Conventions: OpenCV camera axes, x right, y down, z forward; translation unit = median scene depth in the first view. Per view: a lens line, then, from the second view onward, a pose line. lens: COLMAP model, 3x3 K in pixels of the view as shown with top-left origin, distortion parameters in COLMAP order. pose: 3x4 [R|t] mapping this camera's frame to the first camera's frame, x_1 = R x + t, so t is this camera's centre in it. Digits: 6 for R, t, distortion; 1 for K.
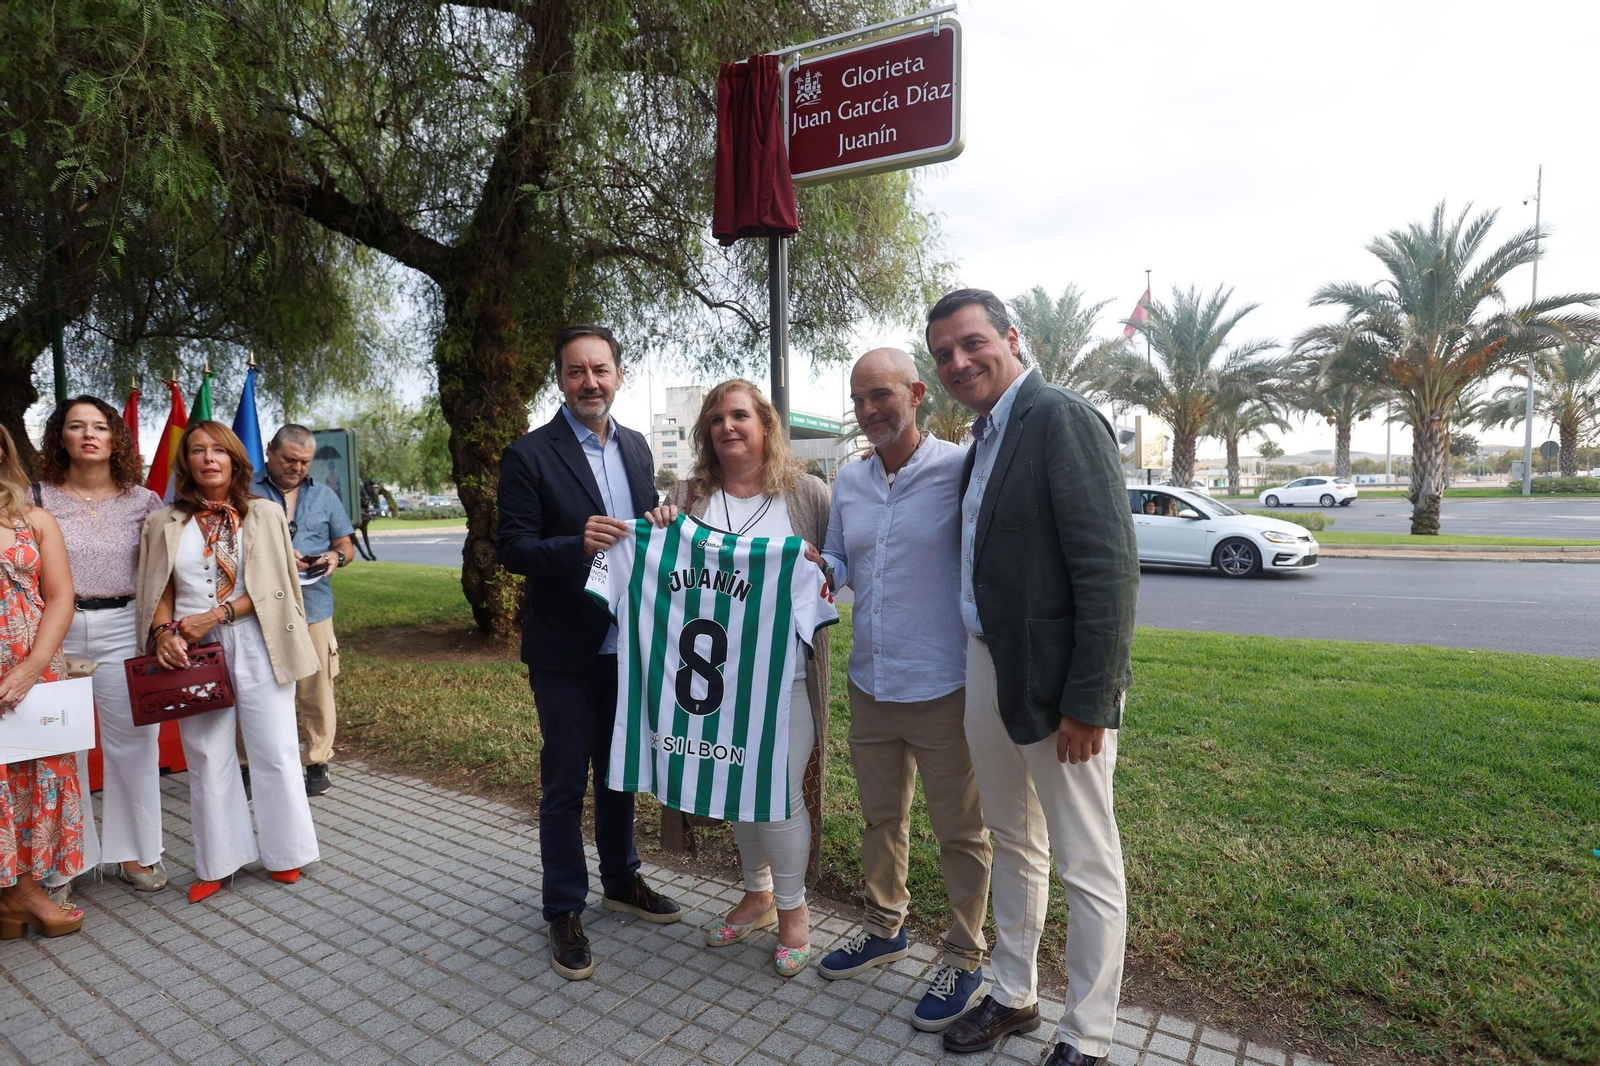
lens RADIAL K [[899.3, 0, 788.6], [0, 899.3, 546.7], [0, 0, 1]] dist [-0.057720, 0.041279]
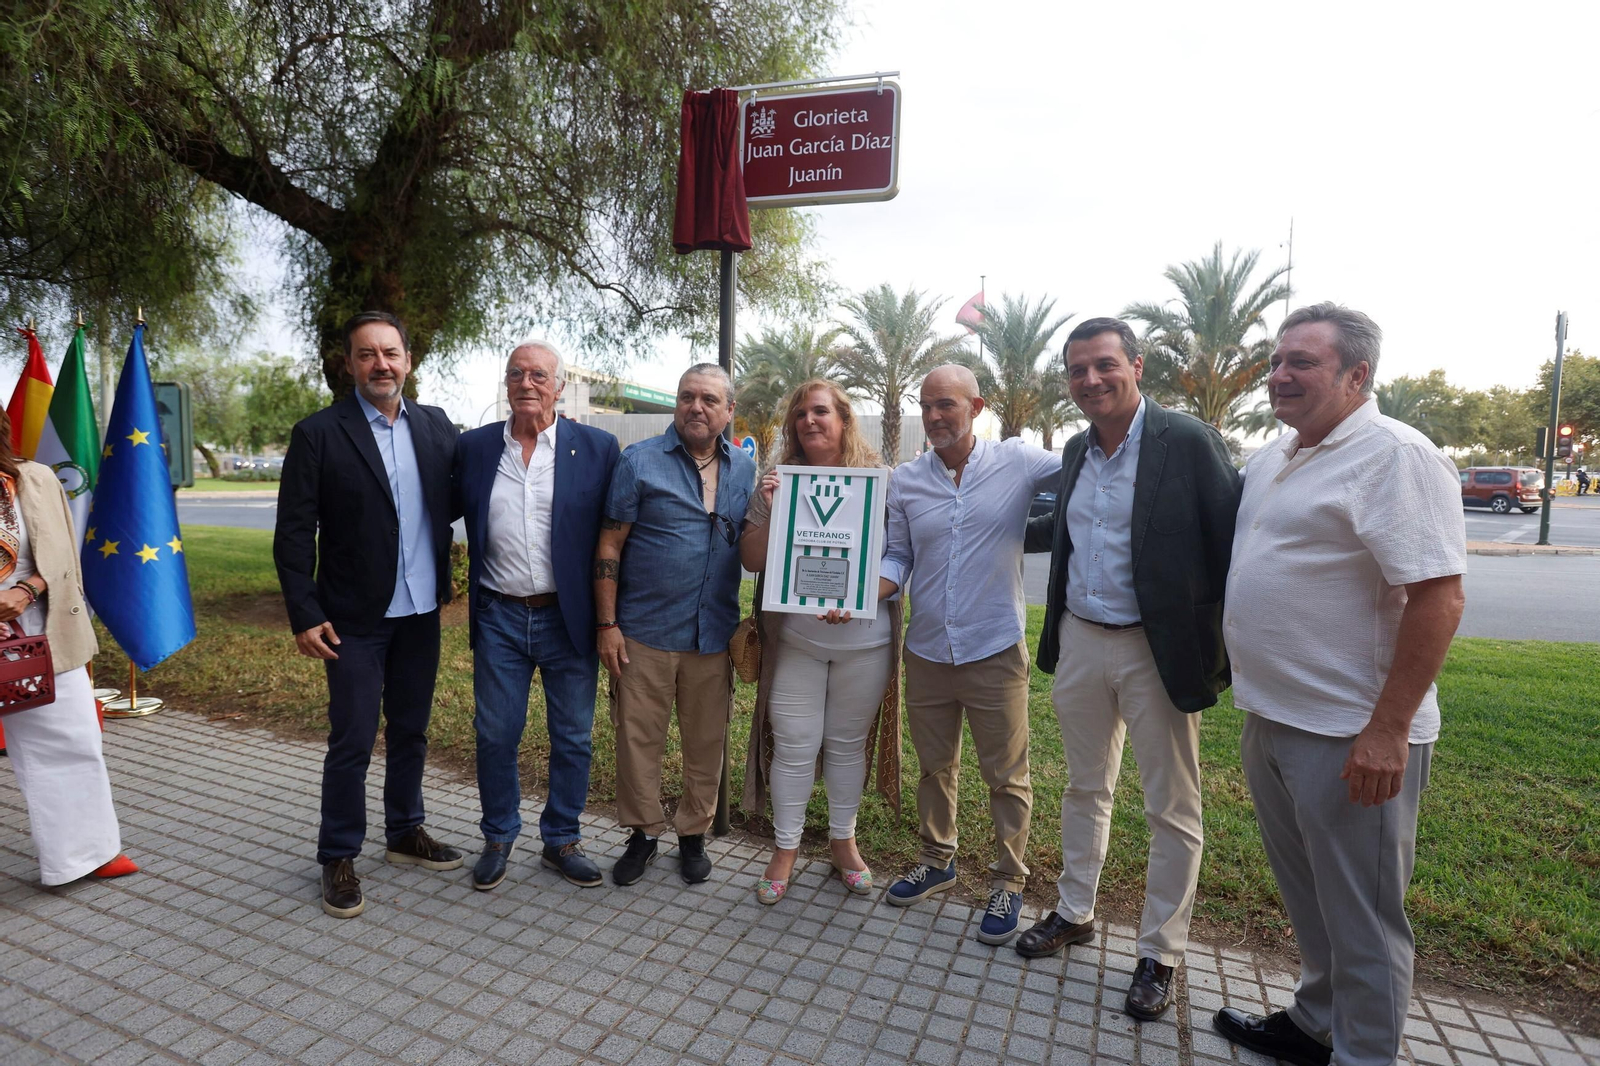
lens RADIAL K [[883.9, 0, 803.6], [0, 883.9, 529.5], [0, 0, 1]] dist [-0.058346, 0.037749]
pose [[0.978656, 0.022340, 0.204288, -0.137059], [-0.024355, 0.999676, 0.007352, -0.006173], [-0.204058, -0.012170, 0.978883, -0.104647]]
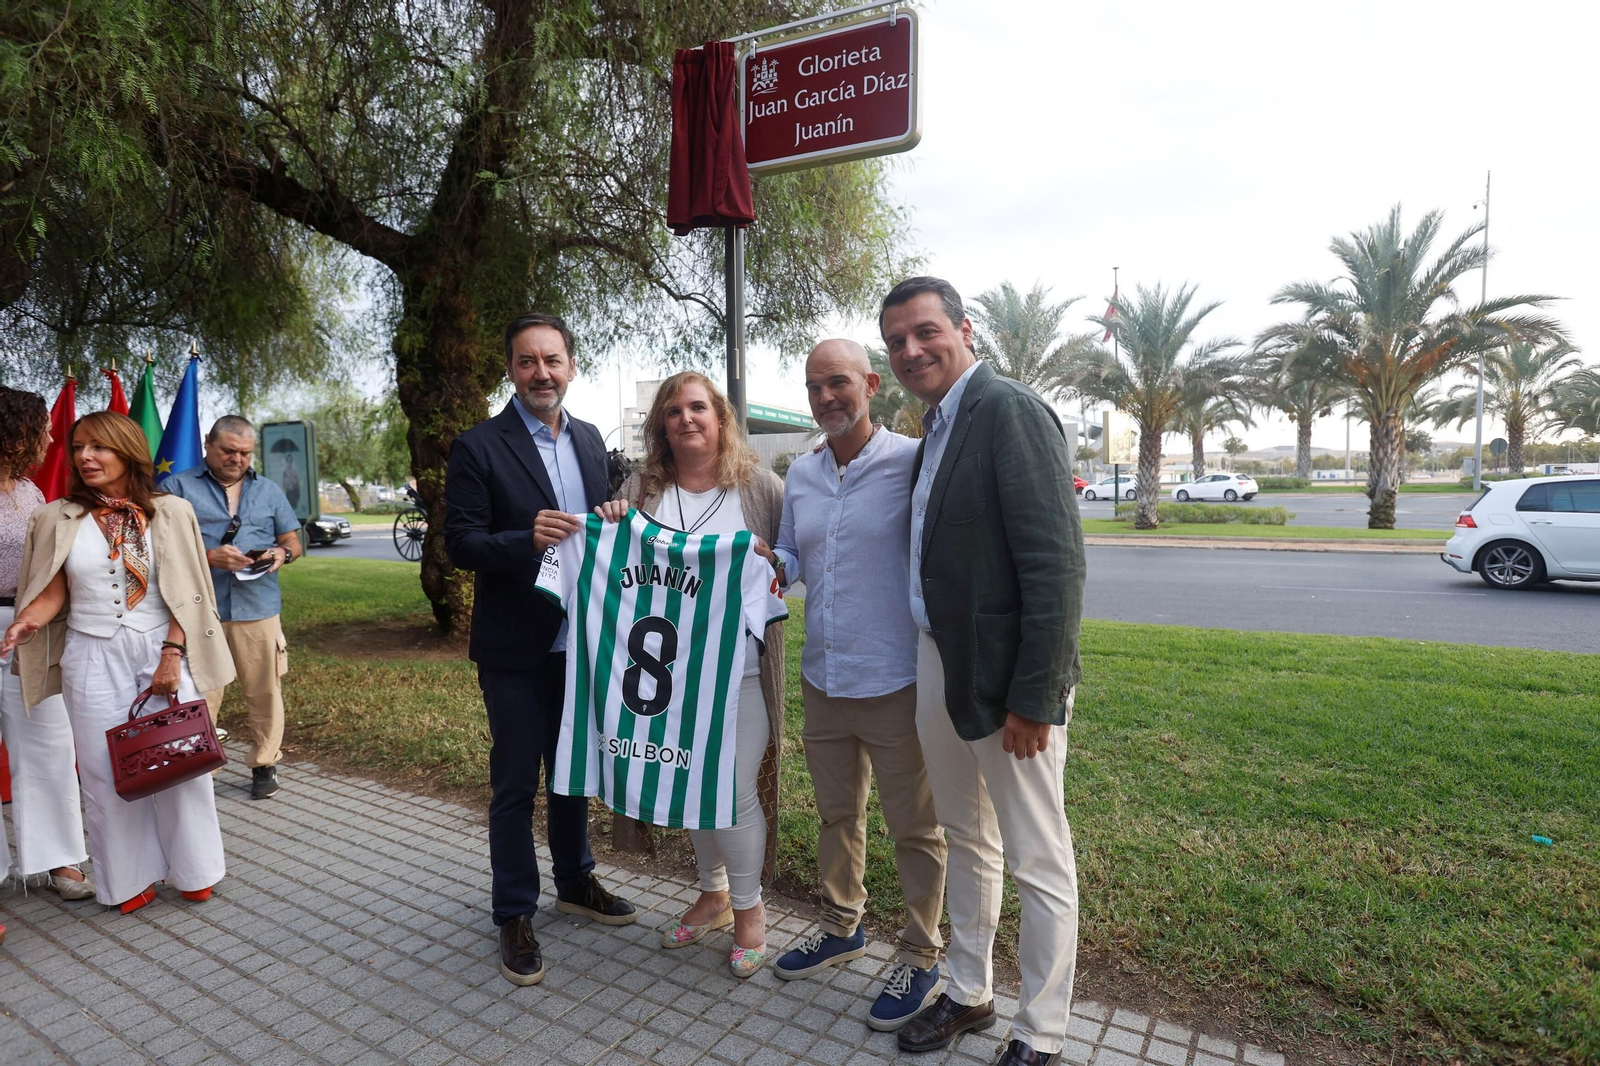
lens RADIAL K [[901.1, 0, 800.1], [0, 901.1, 542.4], [0, 0, 1]] dist [-0.058905, 0.043423]
pose [[0.999099, -0.001370, 0.042408, 0.018007], [0.001329, 0.999999, 0.000997, 0.000281], [-0.042410, -0.000940, 0.999100, 0.010663]]
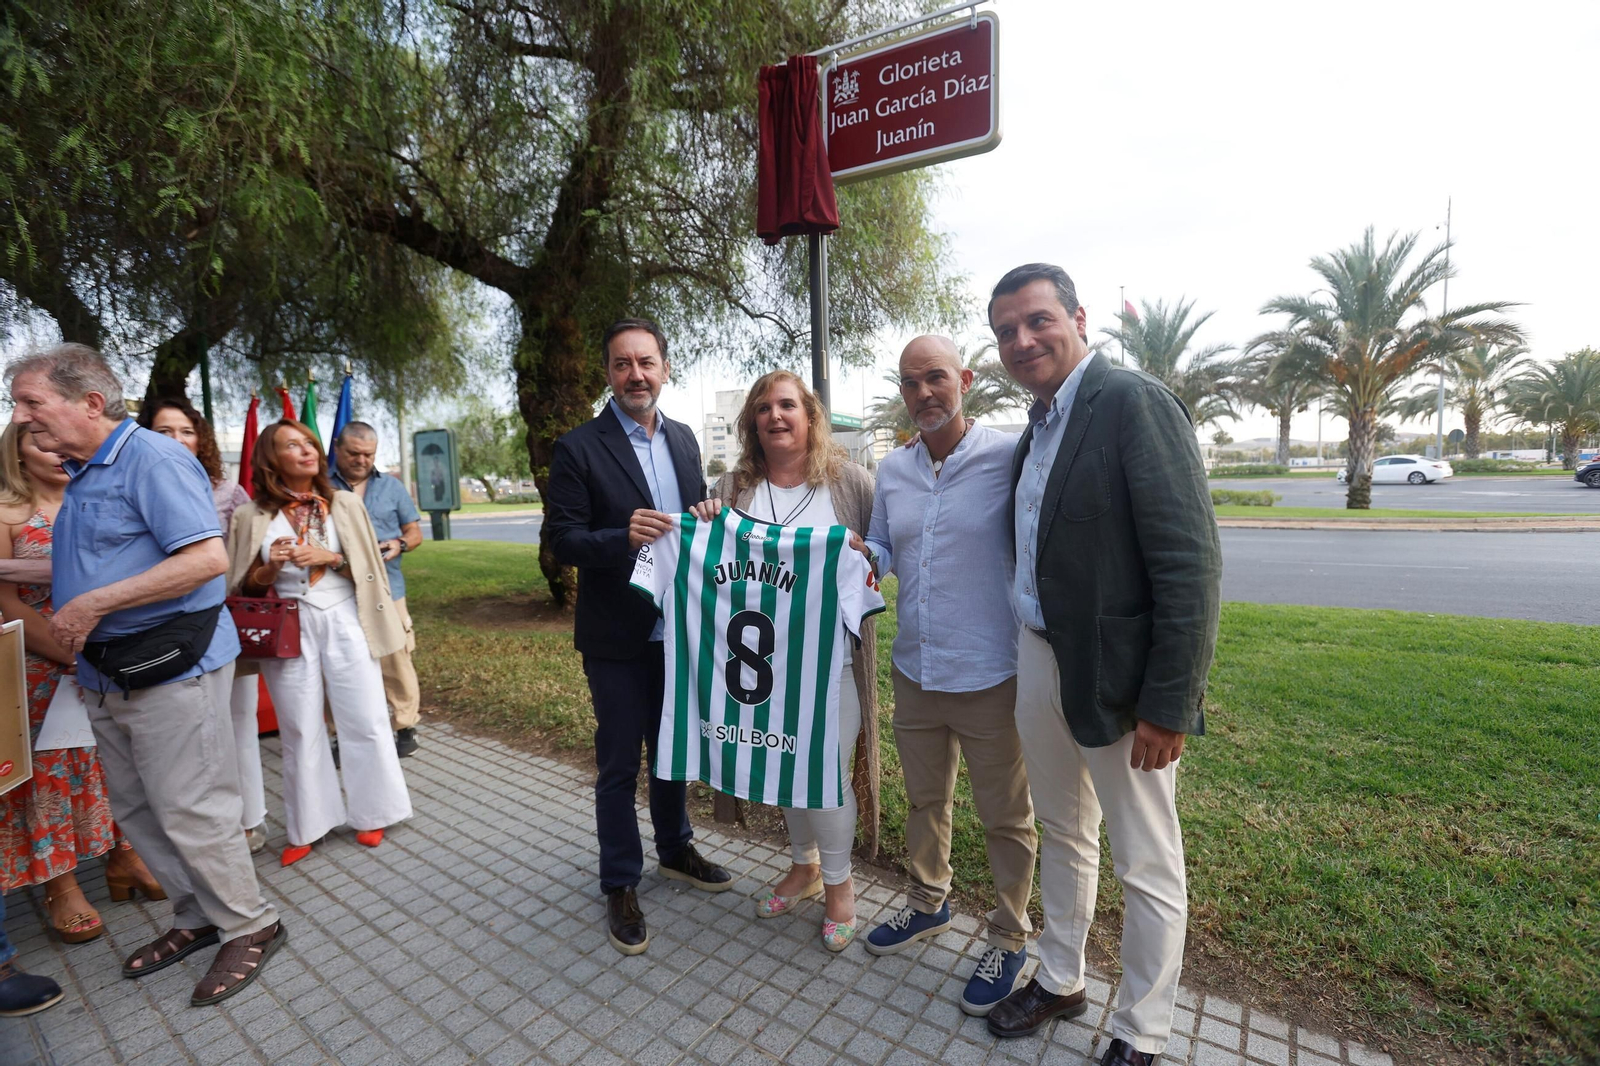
lens RADIAL K [[736.2, 0, 802.4], [0, 736.2, 539.3], [0, 0, 1]] dist [-0.062330, 0.023842]
pose [[0.999742, -0.009231, -0.020740, -0.015200], [0.009719, 0.999675, 0.023551, -0.013604], [0.020516, -0.023746, 0.999507, 0.146305]]
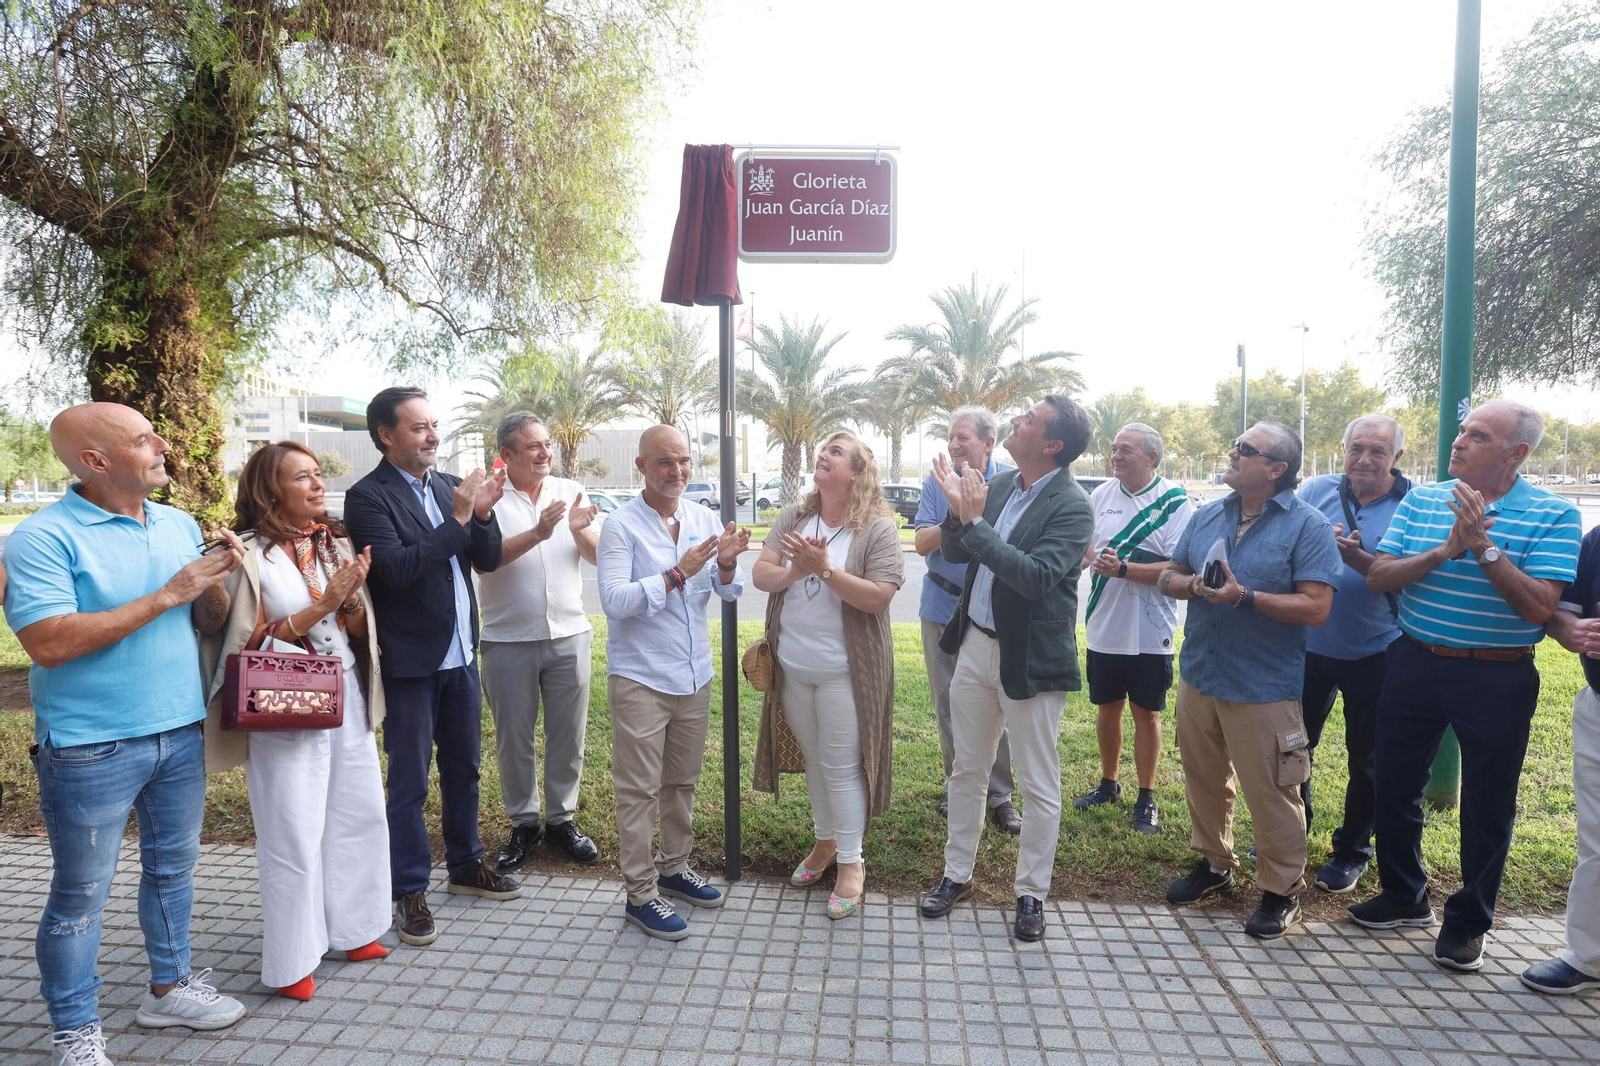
lens RADIAL K [[908.3, 0, 800.0], [0, 908.3, 533.0], [0, 0, 1]] dist [-0.057544, 0.039437]
pose [[0.882130, -0.011663, 0.470861, -0.473416], [0.016432, 0.999847, -0.006018, -0.043049], [-0.470719, 0.013046, 0.882187, -0.058670]]
